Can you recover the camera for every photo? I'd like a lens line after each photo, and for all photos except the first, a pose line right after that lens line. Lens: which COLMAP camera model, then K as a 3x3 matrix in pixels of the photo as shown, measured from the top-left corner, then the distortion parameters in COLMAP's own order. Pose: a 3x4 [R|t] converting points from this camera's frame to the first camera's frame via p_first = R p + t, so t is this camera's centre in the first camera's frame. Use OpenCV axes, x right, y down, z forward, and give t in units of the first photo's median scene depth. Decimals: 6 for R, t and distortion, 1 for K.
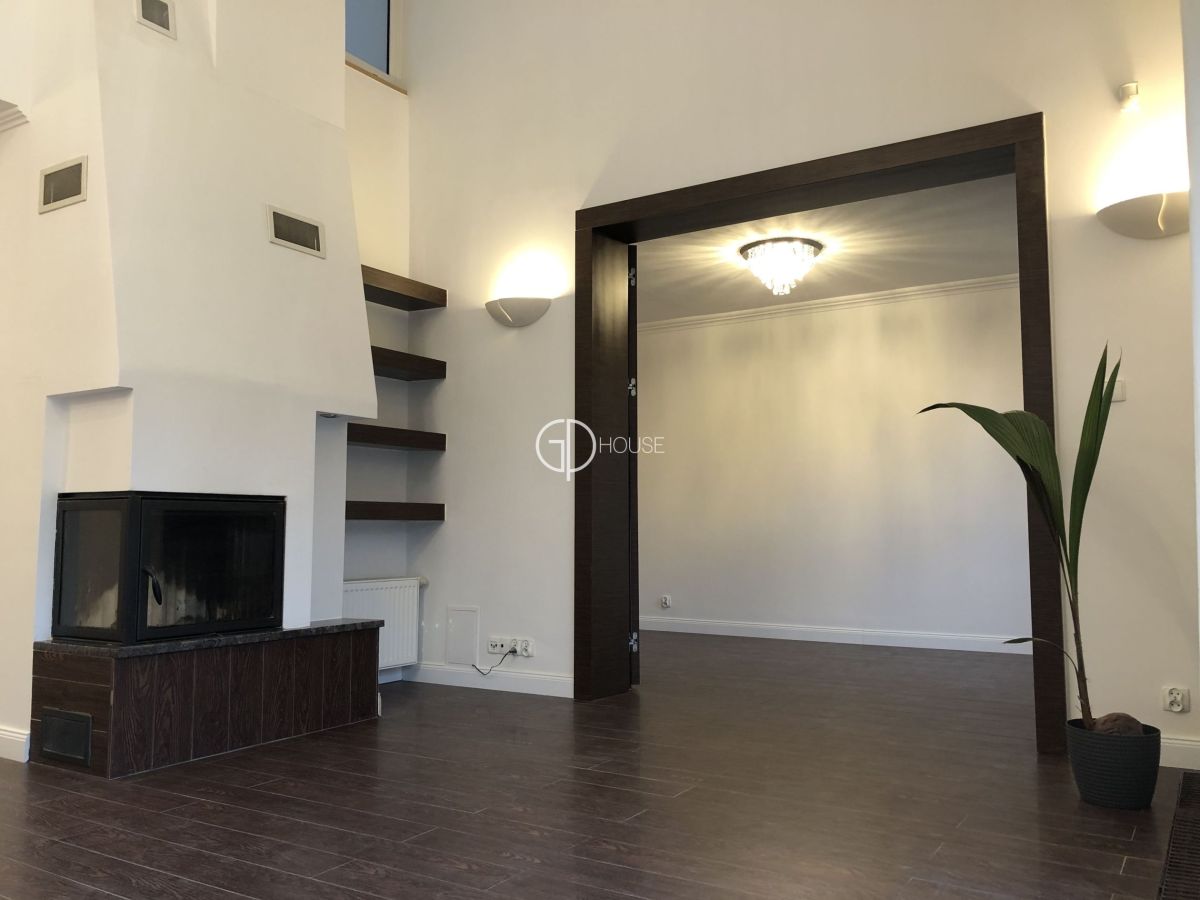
lens RADIAL K [[976.3, 0, 608.9], [0, 976.3, 450.5], [0, 0, 1]] dist [0.022955, -0.012830]
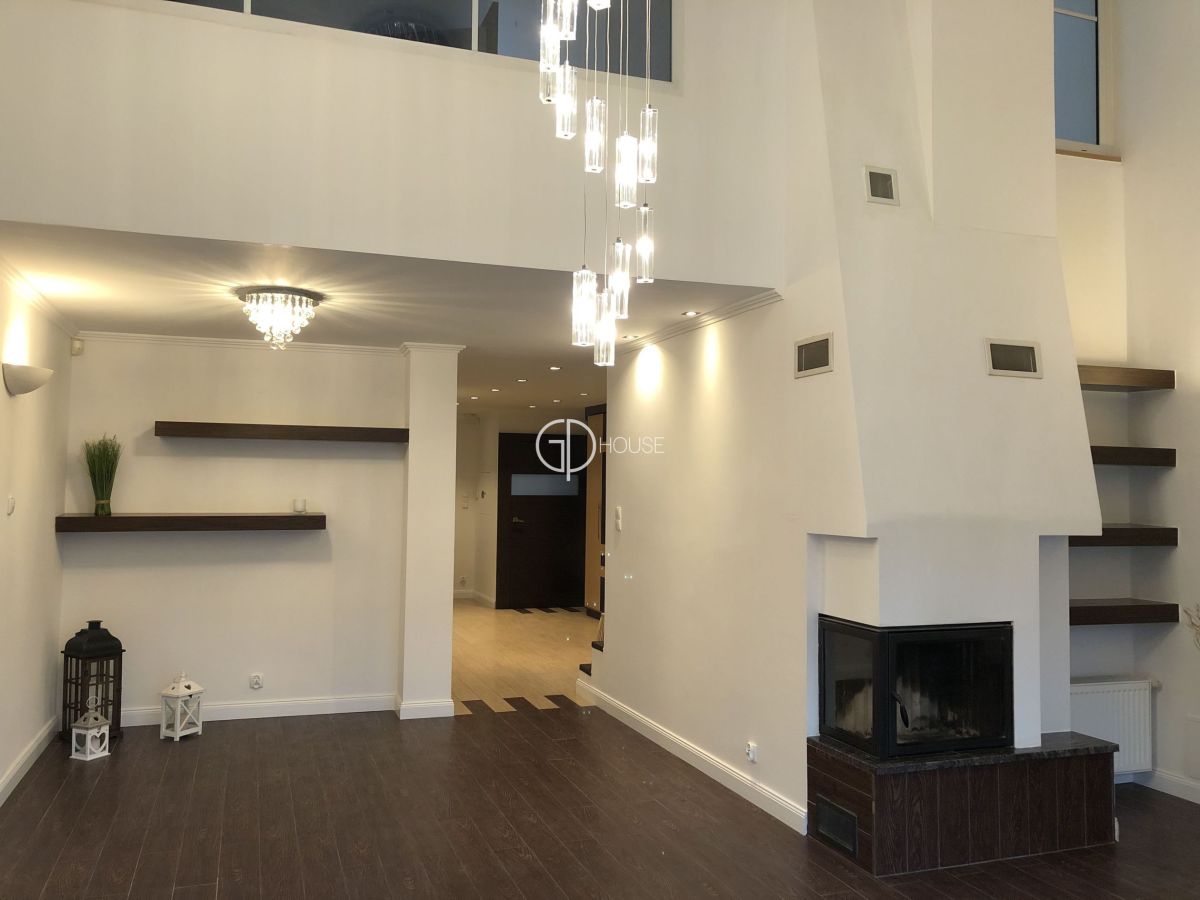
lens RADIAL K [[976.3, 0, 602.5], [0, 976.3, 447.5], [0, 0, 1]] dist [0.022955, -0.012830]
pose [[0.784347, -0.016098, -0.620114, -0.021932], [0.041081, 0.998817, 0.026033, -0.187475], [0.618961, -0.045894, 0.784080, -0.084772]]
